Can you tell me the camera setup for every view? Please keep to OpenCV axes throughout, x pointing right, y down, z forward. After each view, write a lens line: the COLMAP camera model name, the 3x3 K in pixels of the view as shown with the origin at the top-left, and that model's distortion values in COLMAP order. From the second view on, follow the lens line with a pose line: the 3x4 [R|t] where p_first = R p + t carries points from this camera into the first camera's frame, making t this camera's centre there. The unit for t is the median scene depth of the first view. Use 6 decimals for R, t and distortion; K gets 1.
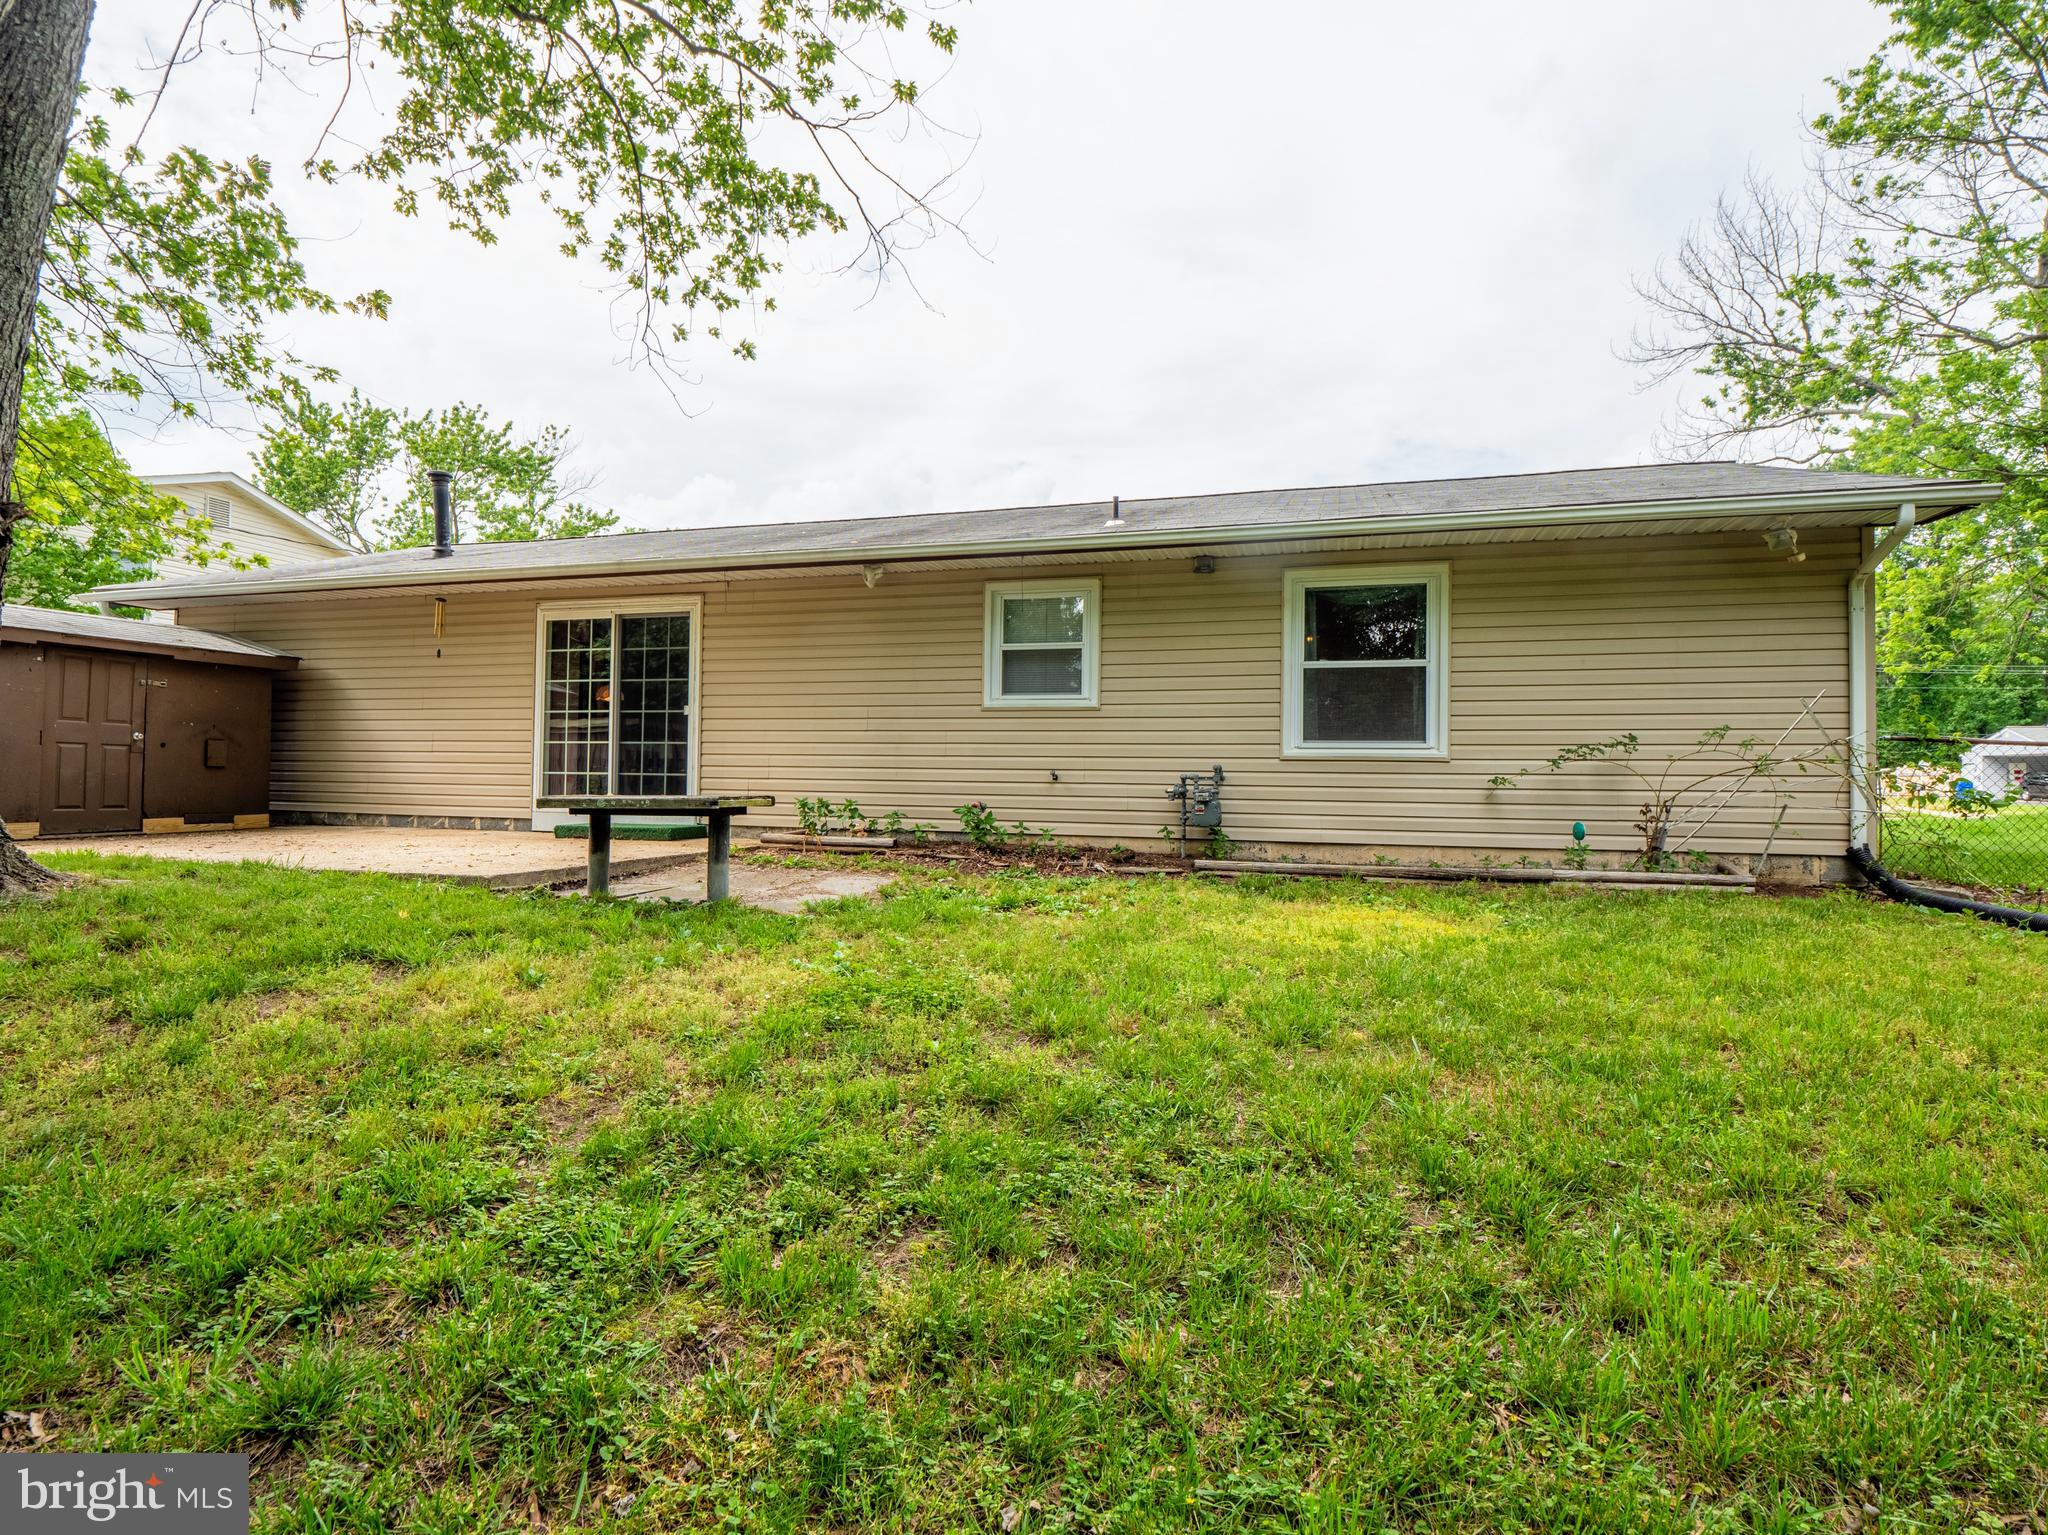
lens RADIAL K [[1021.0, 0, 1034.7], [0, 1021.0, 763.0], [0, 0, 1]] dist [0.002088, -0.016746]
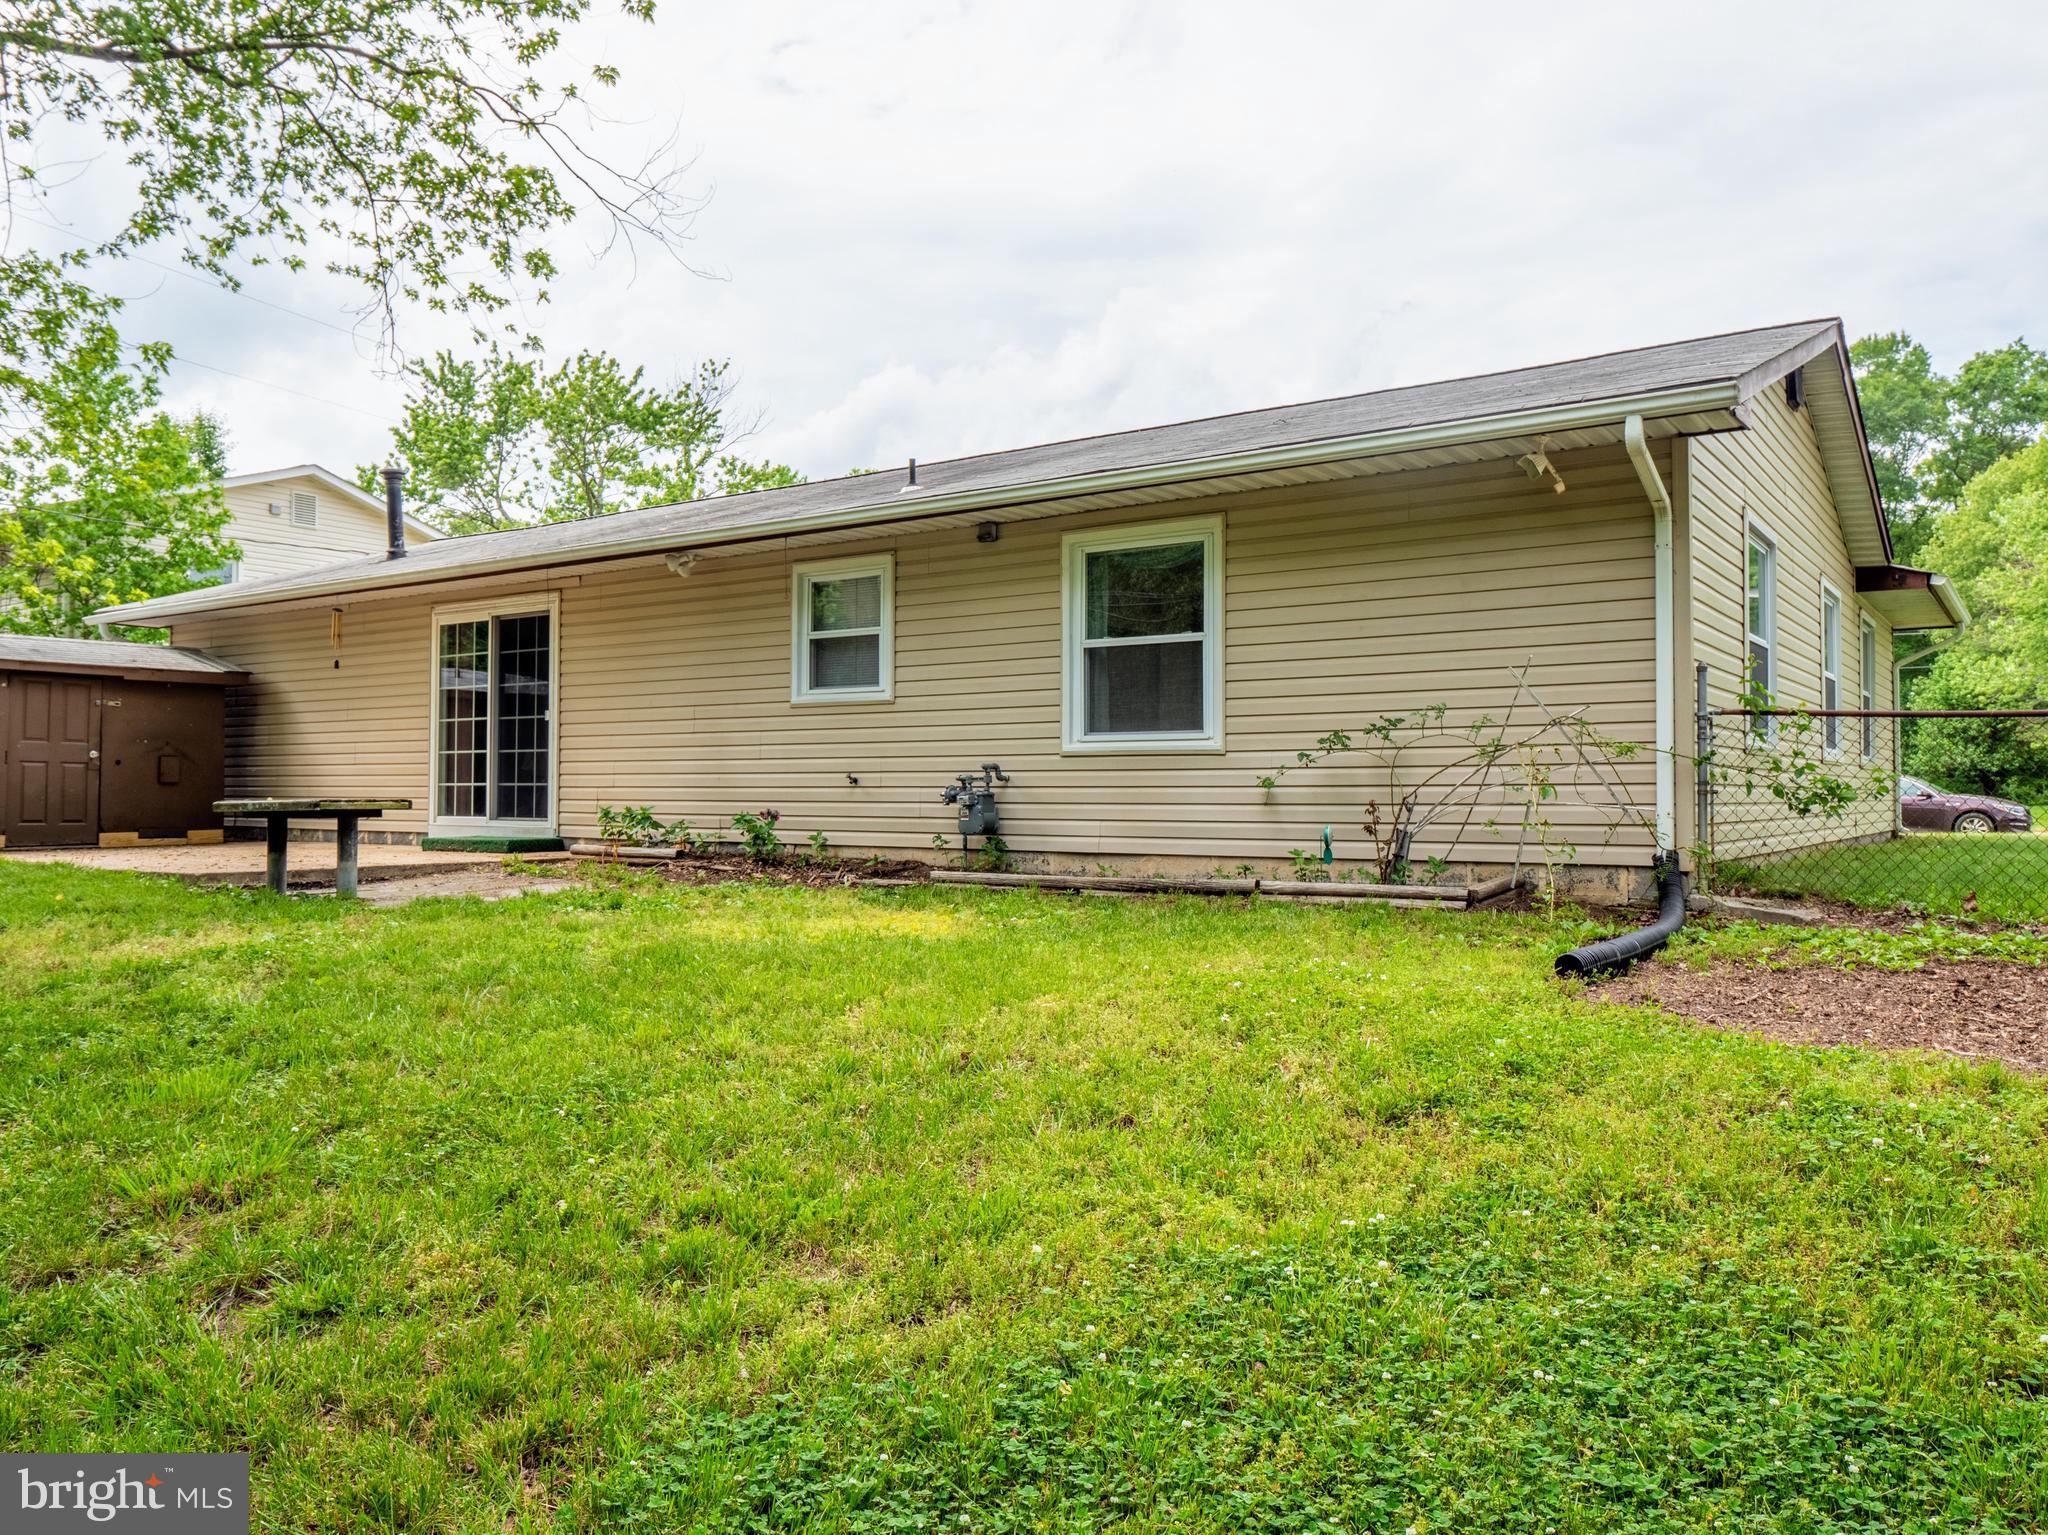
lens RADIAL K [[1479.4, 0, 1024.3], [0, 1479.4, 761.2], [0, 0, 1]] dist [-0.003028, 0.000302]
pose [[0.950746, -0.018100, -0.309442, 0.558444], [0.015766, 0.999825, -0.010043, 0.012303], [0.309570, 0.004670, 0.950865, -0.174581]]
